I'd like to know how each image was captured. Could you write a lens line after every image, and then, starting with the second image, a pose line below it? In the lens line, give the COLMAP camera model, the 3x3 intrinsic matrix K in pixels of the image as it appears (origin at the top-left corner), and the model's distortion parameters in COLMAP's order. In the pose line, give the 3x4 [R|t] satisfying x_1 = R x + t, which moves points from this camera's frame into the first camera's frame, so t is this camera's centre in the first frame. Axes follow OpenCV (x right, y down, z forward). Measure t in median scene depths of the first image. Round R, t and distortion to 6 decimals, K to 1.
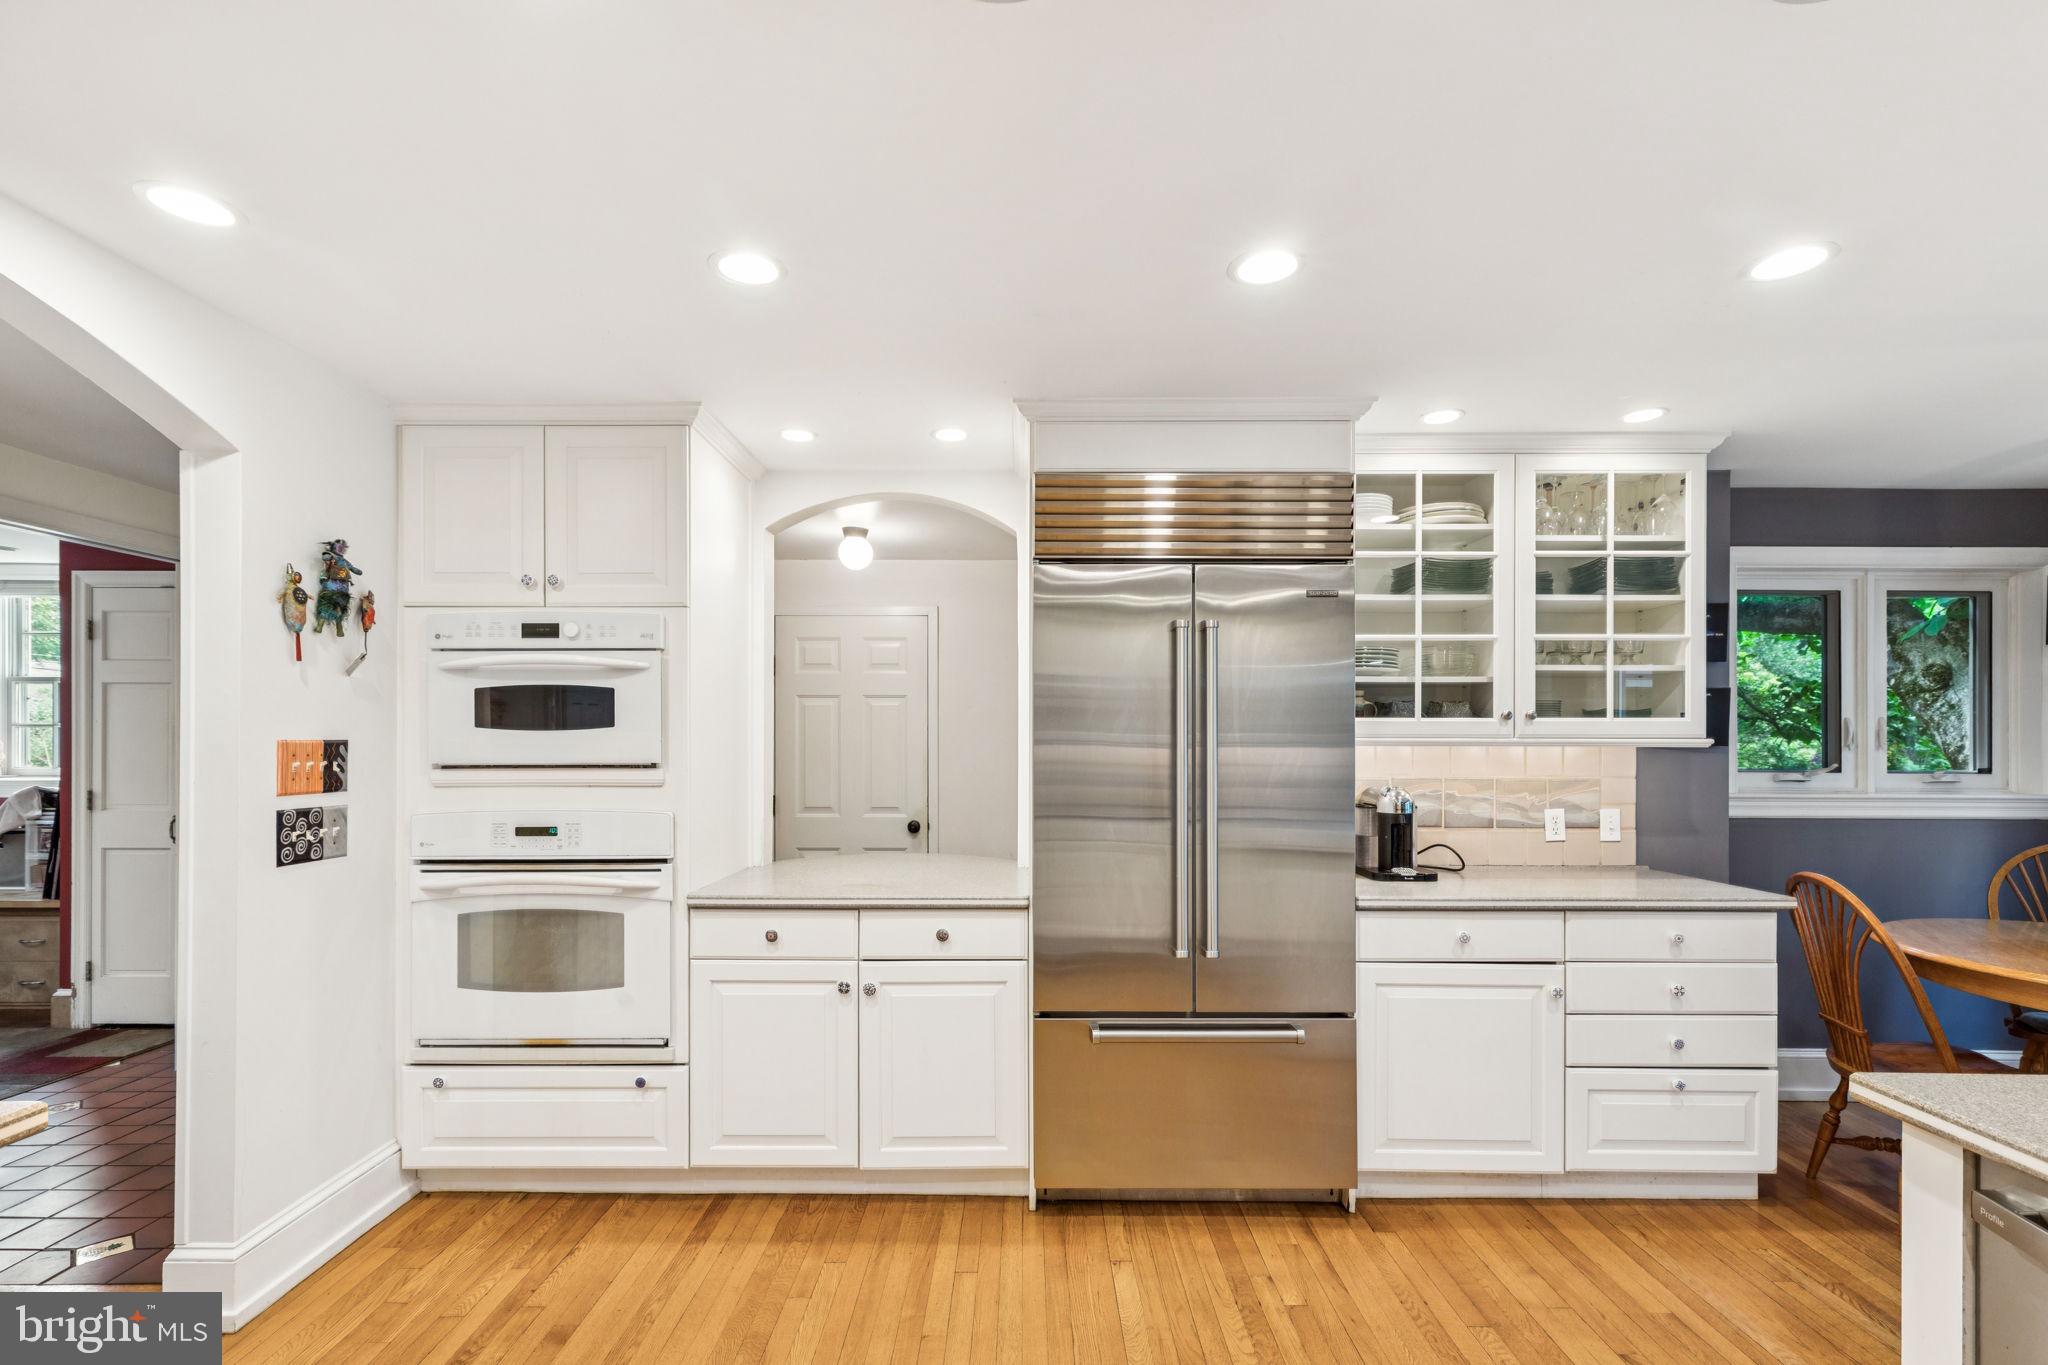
lens RADIAL K [[908.5, 0, 1021.8], [0, 908.5, 735.6], [0, 0, 1]] dist [-0.024090, -0.000103]
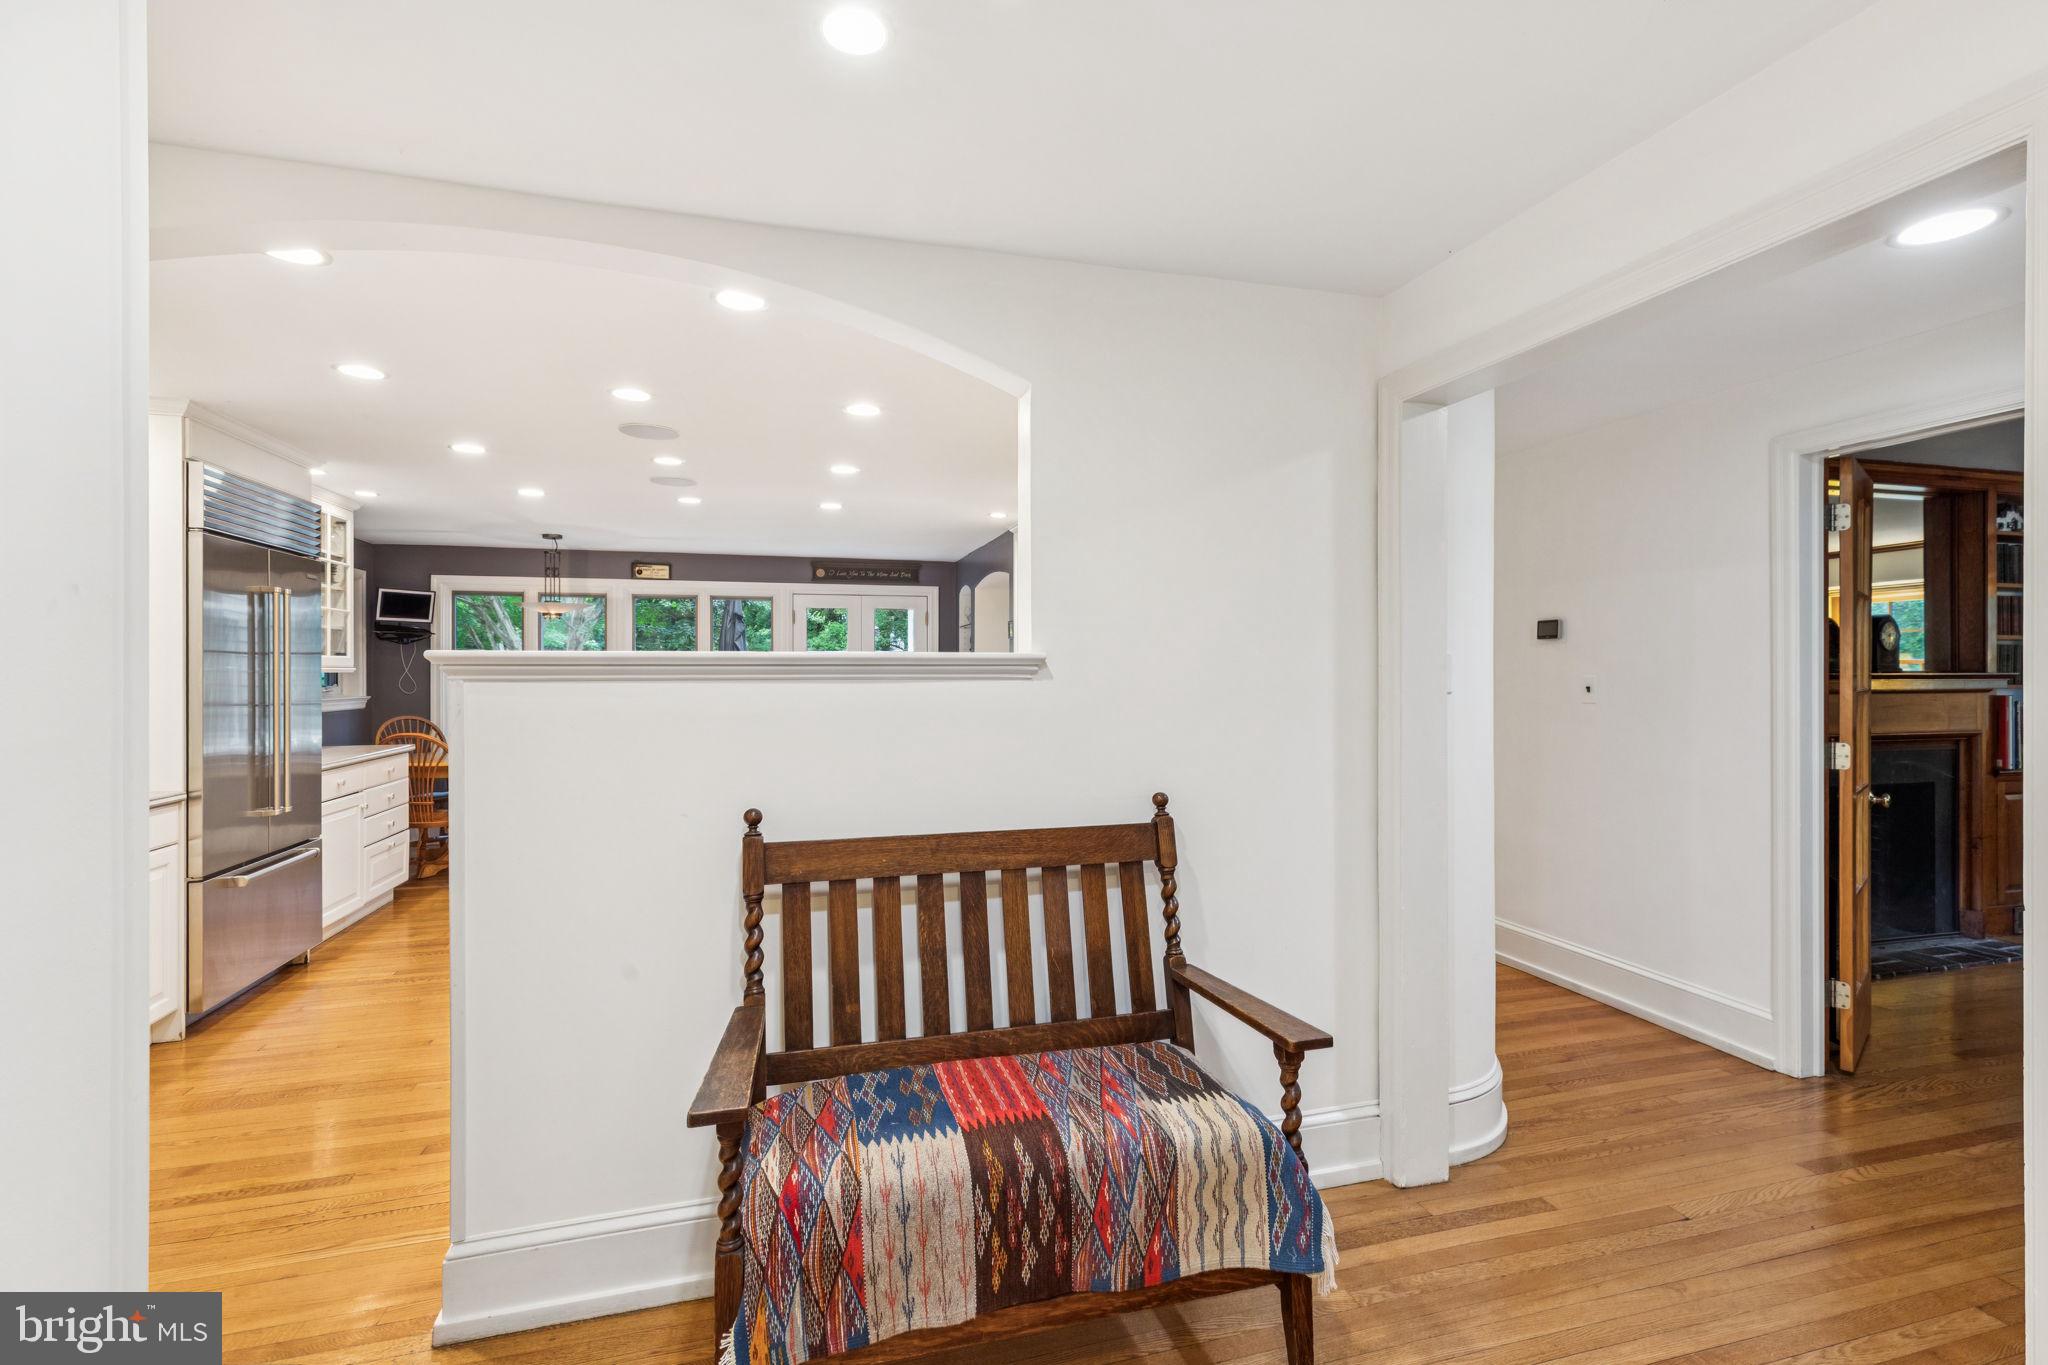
lens RADIAL K [[941.9, 0, 1021.3], [0, 941.9, 672.2], [0, 0, 1]] dist [0.019719, 0.000017]
pose [[-0.282455, -0.000336, 0.959280, -1.621587], [-0.003222, 0.999995, -0.000599, 0.011492], [-0.959275, -0.003260, -0.282455, 0.266491]]
